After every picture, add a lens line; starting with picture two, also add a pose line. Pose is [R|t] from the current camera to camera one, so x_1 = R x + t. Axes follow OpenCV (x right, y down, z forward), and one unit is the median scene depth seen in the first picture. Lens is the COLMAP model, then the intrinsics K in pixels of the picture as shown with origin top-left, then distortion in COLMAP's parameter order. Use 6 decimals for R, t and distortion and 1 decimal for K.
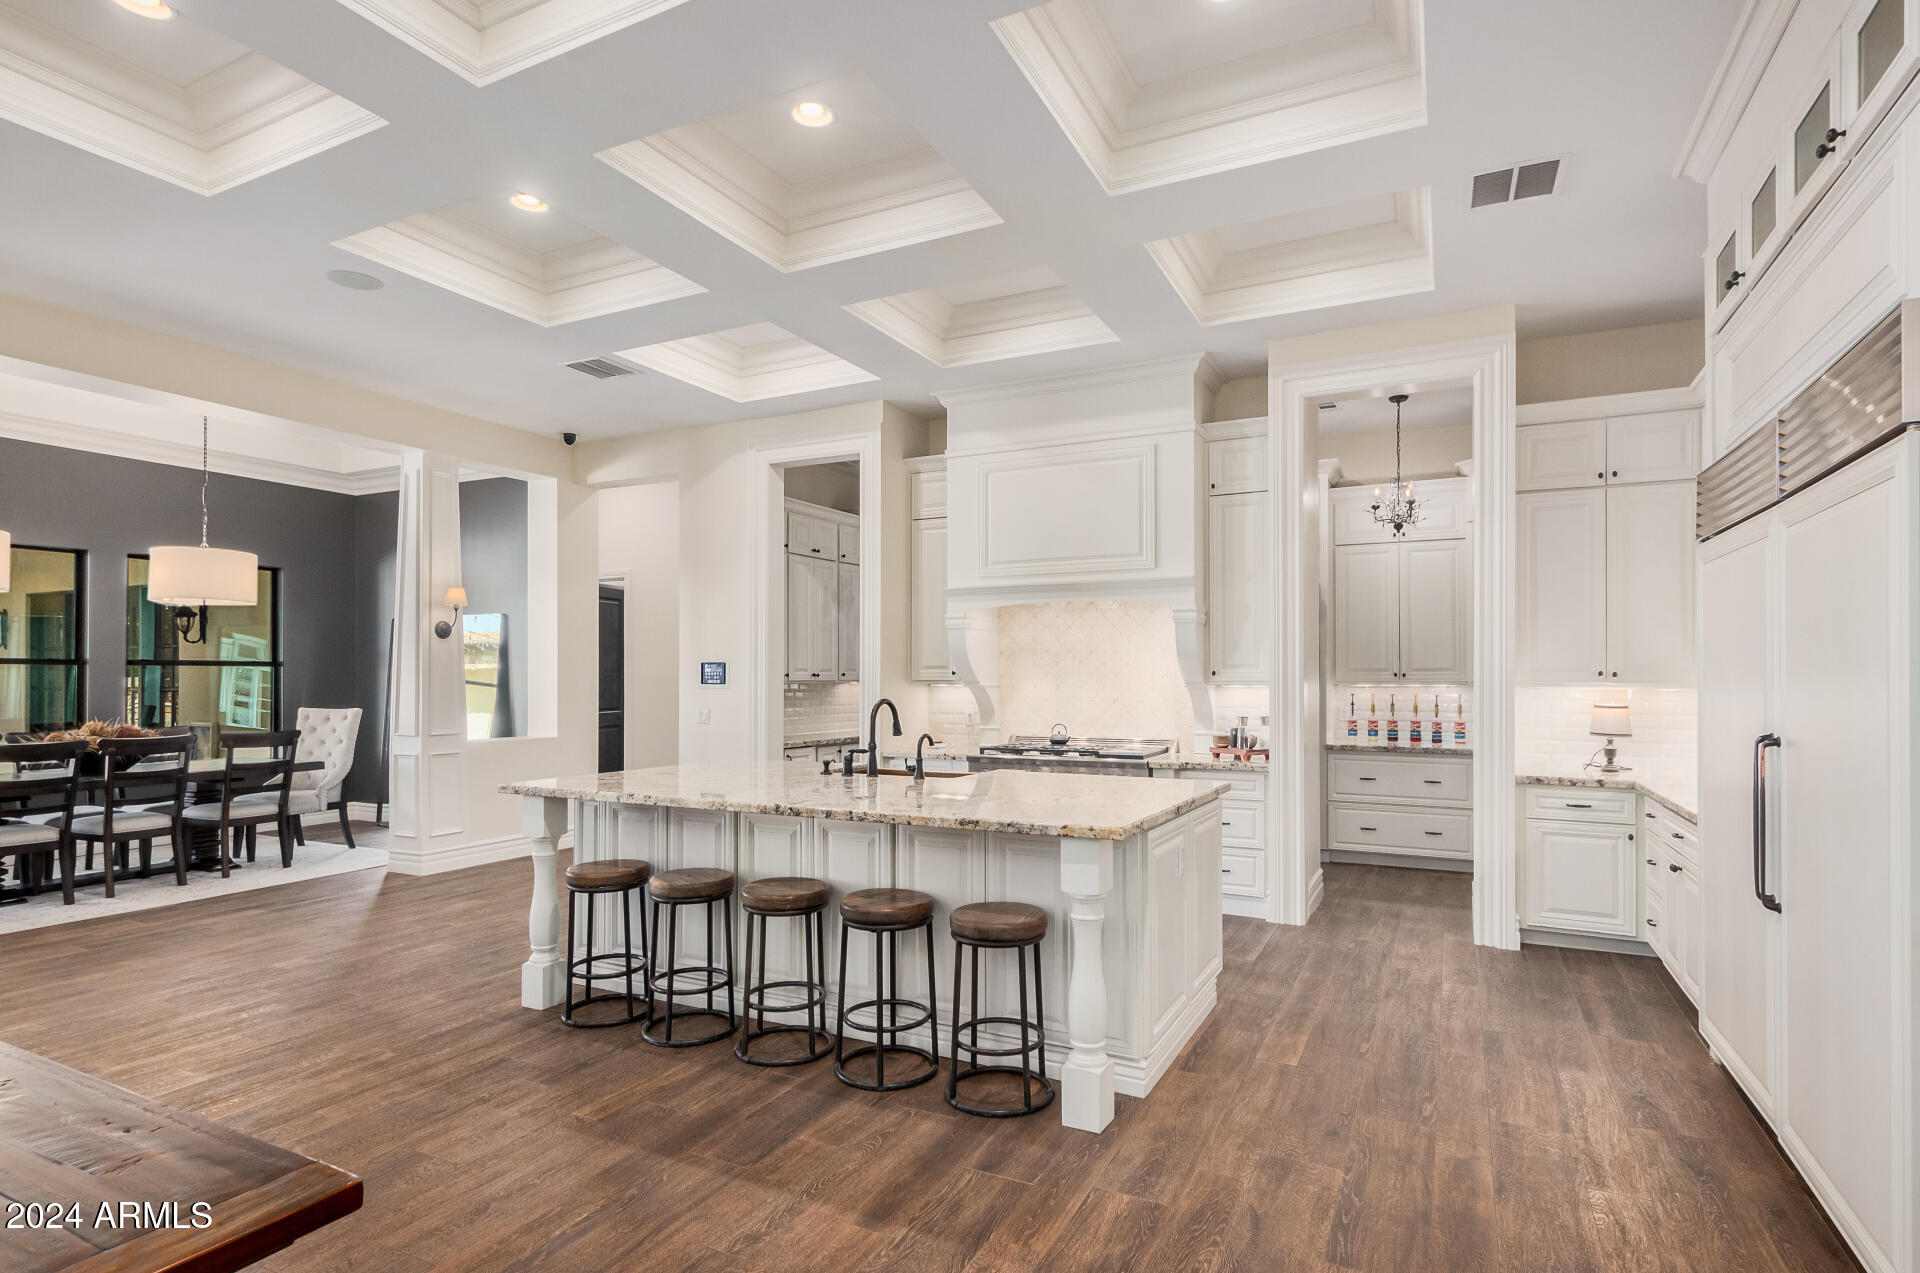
lens RADIAL K [[975.2, 0, 967.9], [0, 975.2, 681.0], [0, 0, 1]] dist [0.004809, 0.000251]
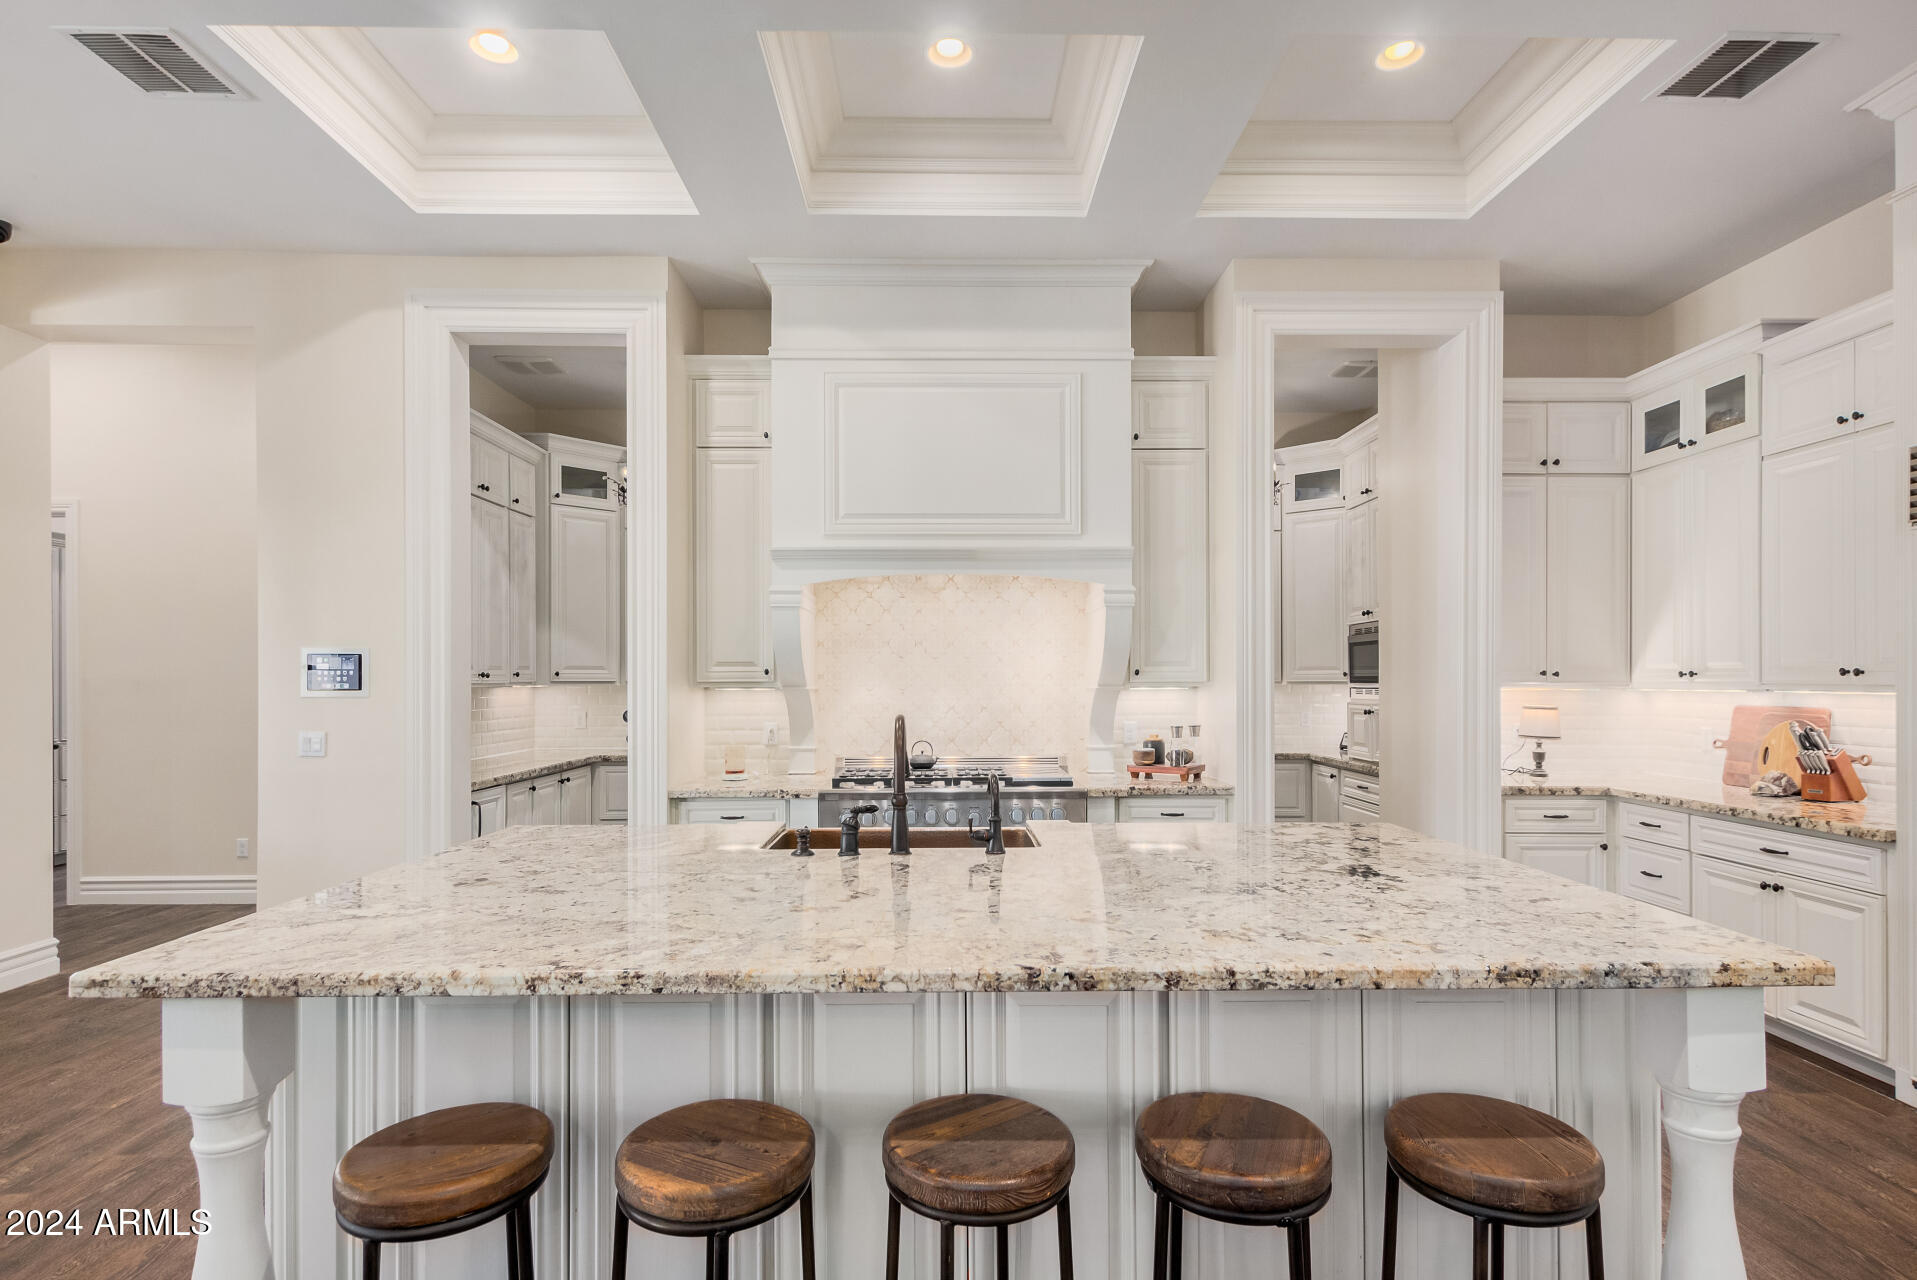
lens RADIAL K [[976.0, 0, 958.1], [0, 976.0, 679.6], [0, 0, 1]] dist [0.007498, 0.000540]
pose [[0.886280, -0.001699, 0.463146, -0.251494], [0.003067, 0.999993, -0.002200, -0.000728], [-0.463139, 0.003370, 0.886279, 0.370560]]
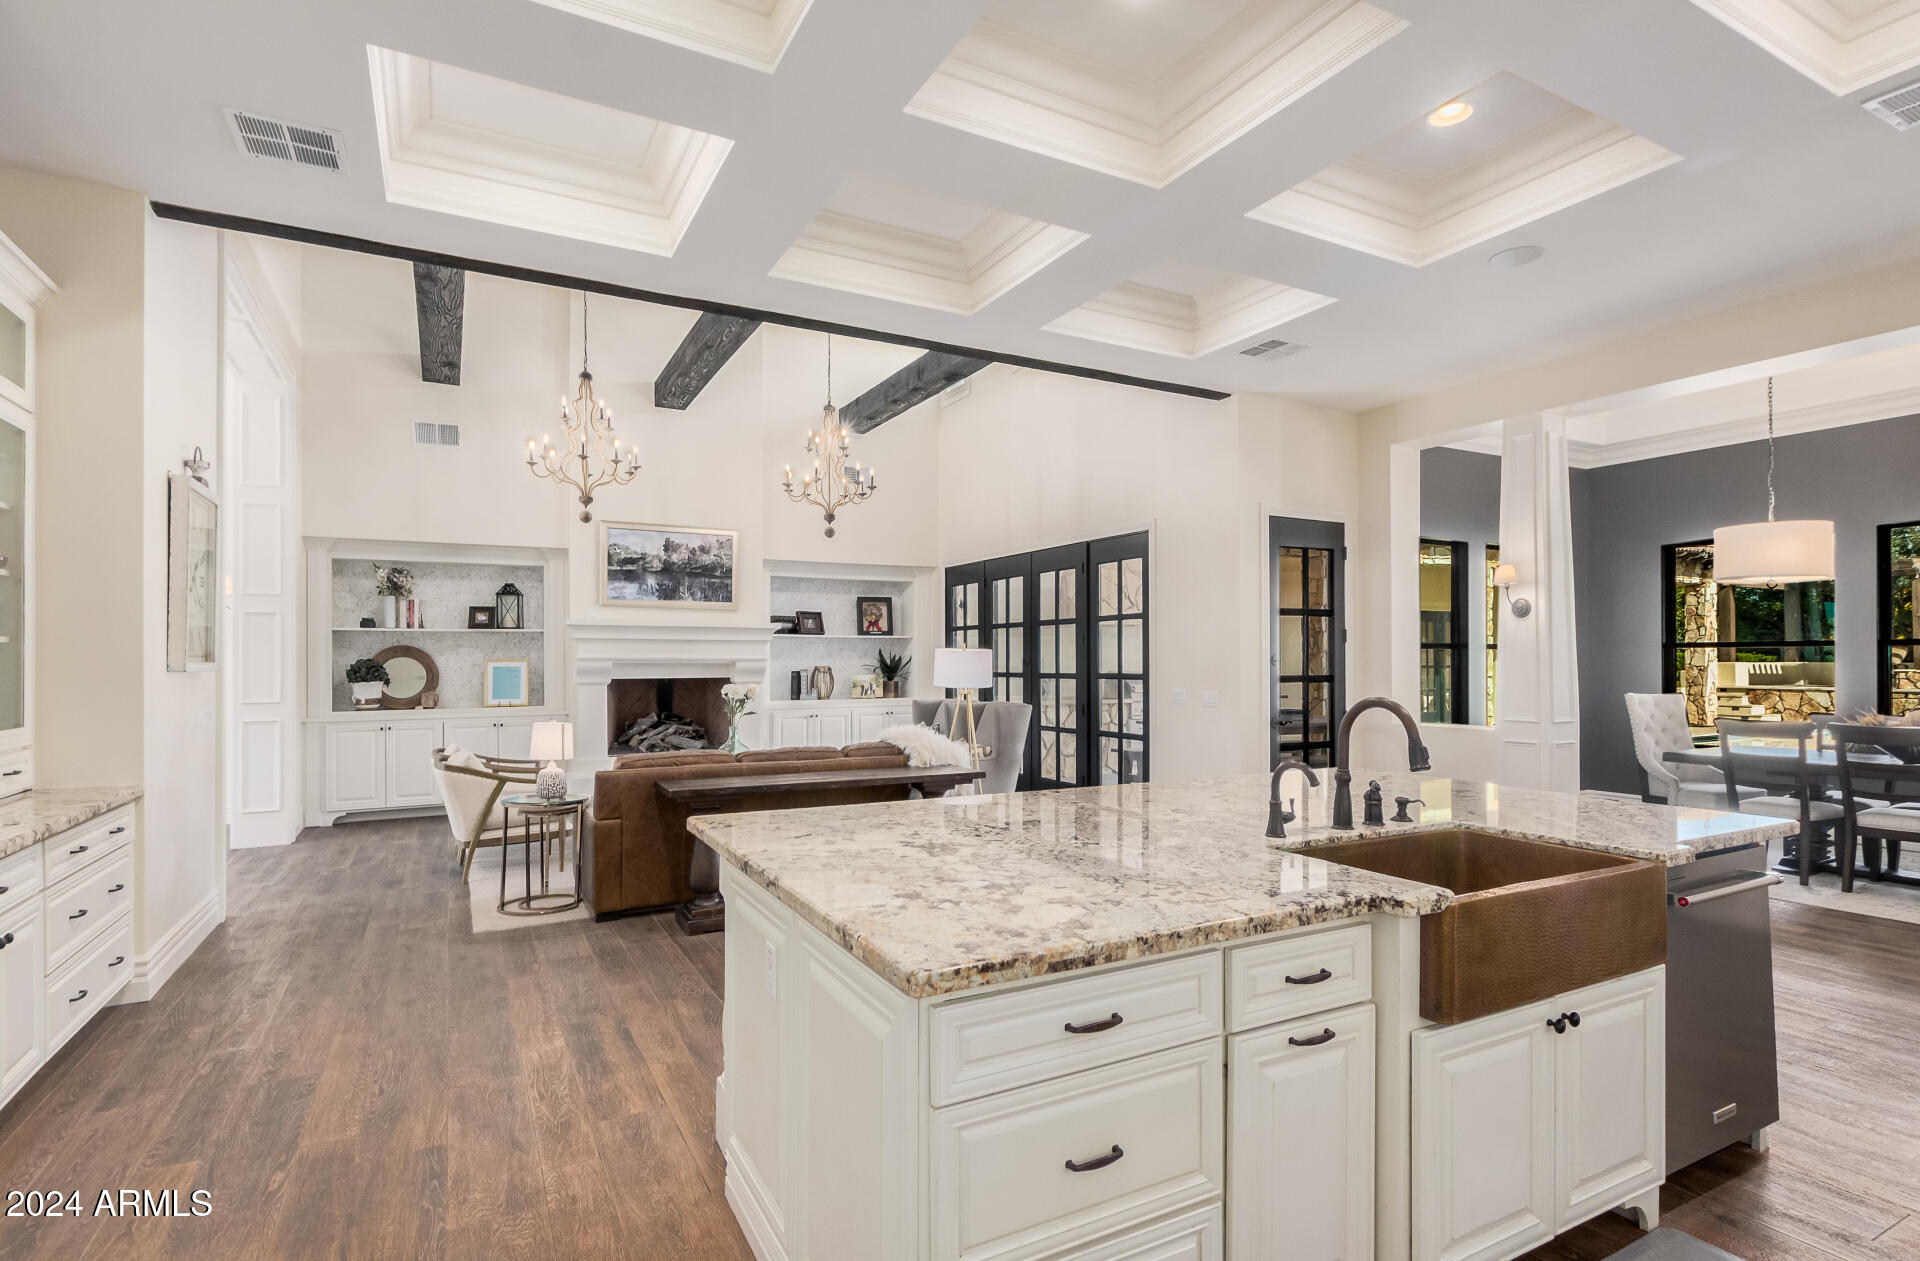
lens RADIAL K [[950.9, 0, 967.8], [0, 950.9, 661.2], [0, 0, 1]] dist [-0.002209, -0.000064]
pose [[-0.573896, 0.001754, -0.818926, 0.379849], [-0.003292, 0.999985, 0.004449, -0.003720], [0.818922, 0.005249, -0.573881, 0.873835]]
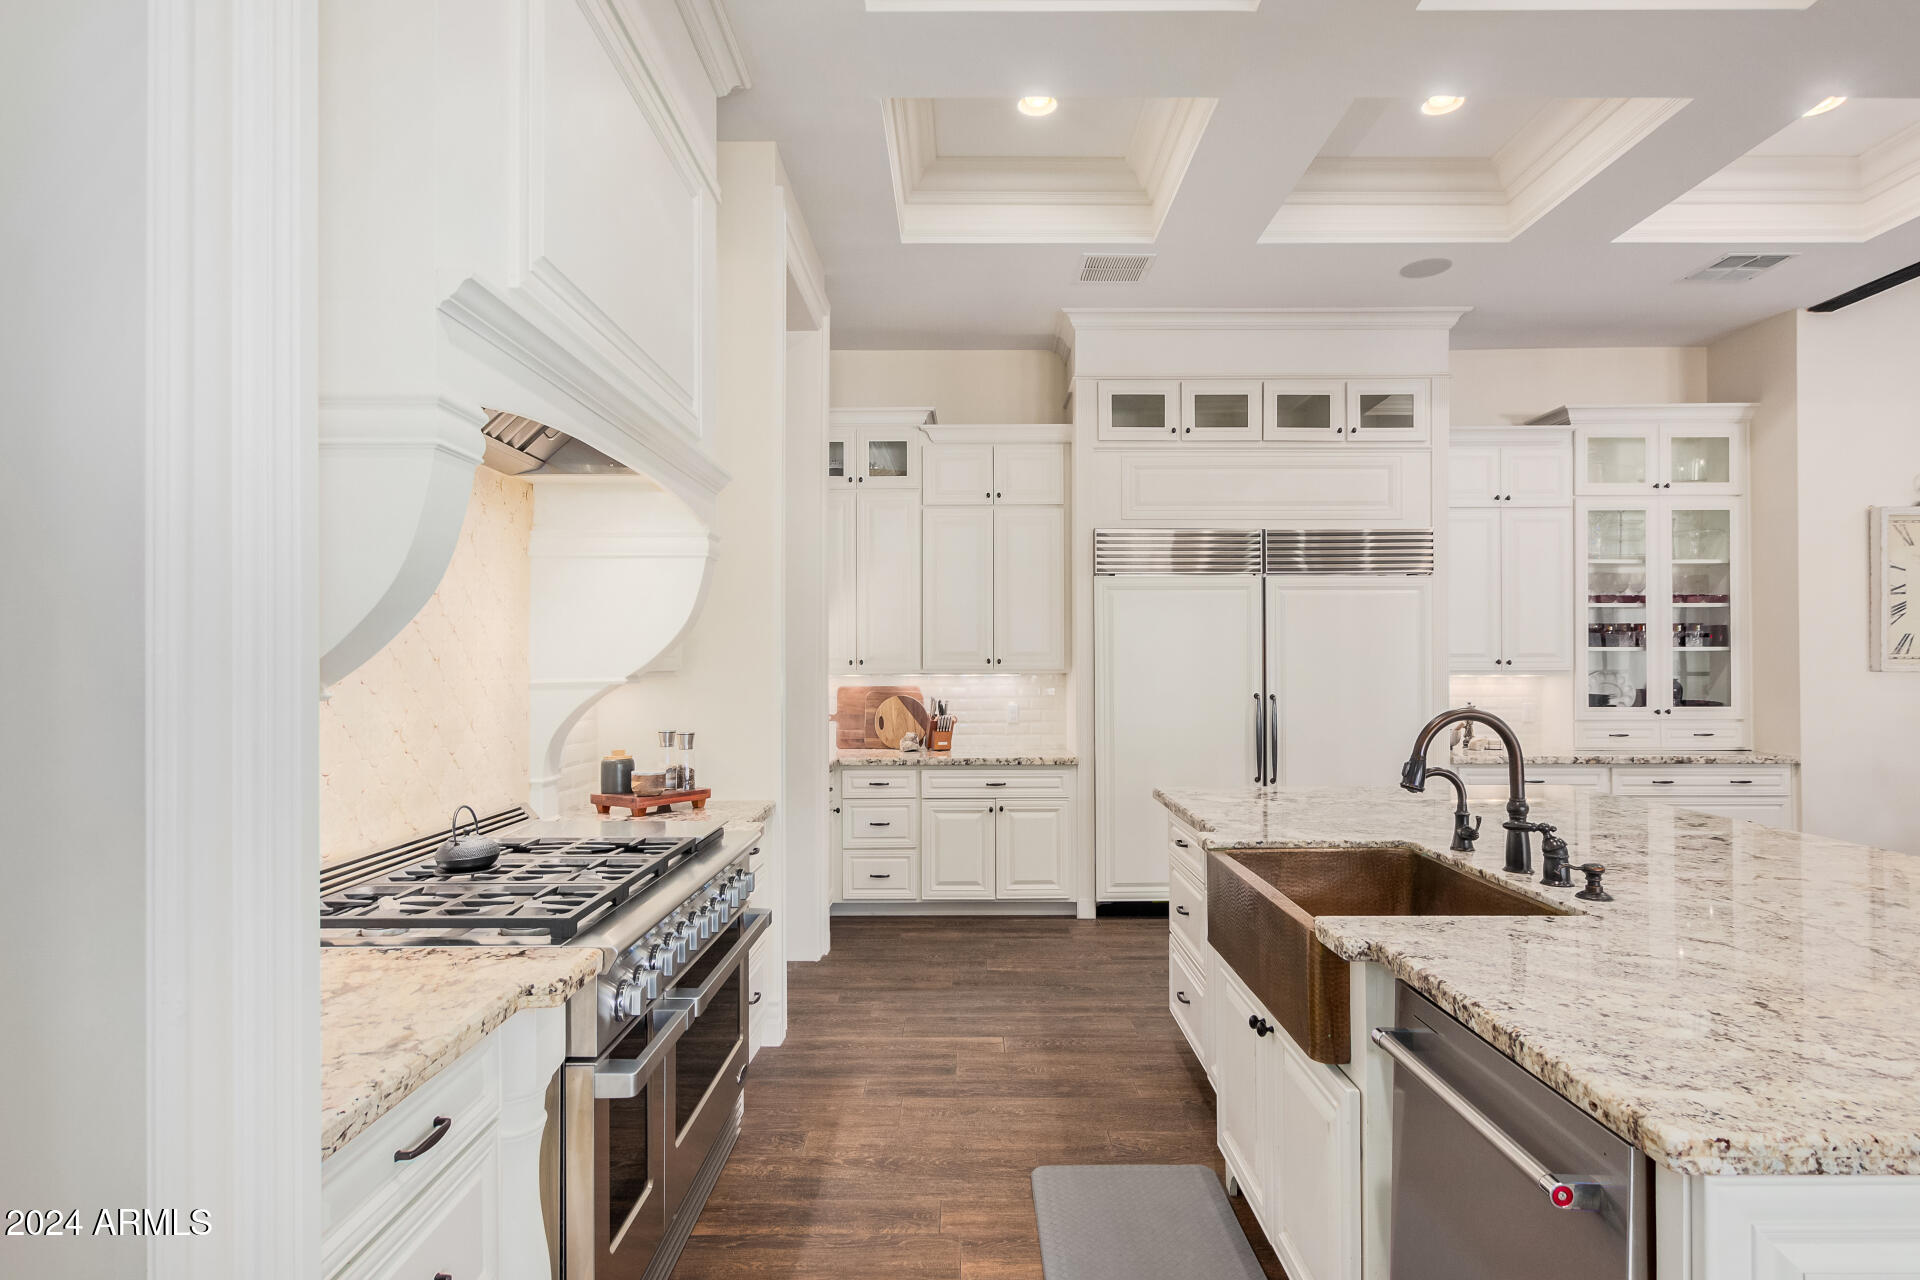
lens RADIAL K [[1022.9, 0, 975.7], [0, 1022.9, 660.8], [0, 0, 1]] dist [0.020138, 0.000174]
pose [[-0.461045, 0.003905, 0.887368, -0.334186], [0.006861, 0.999976, -0.000836, -0.005218], [-0.887350, 0.005703, -0.461061, 1.129626]]
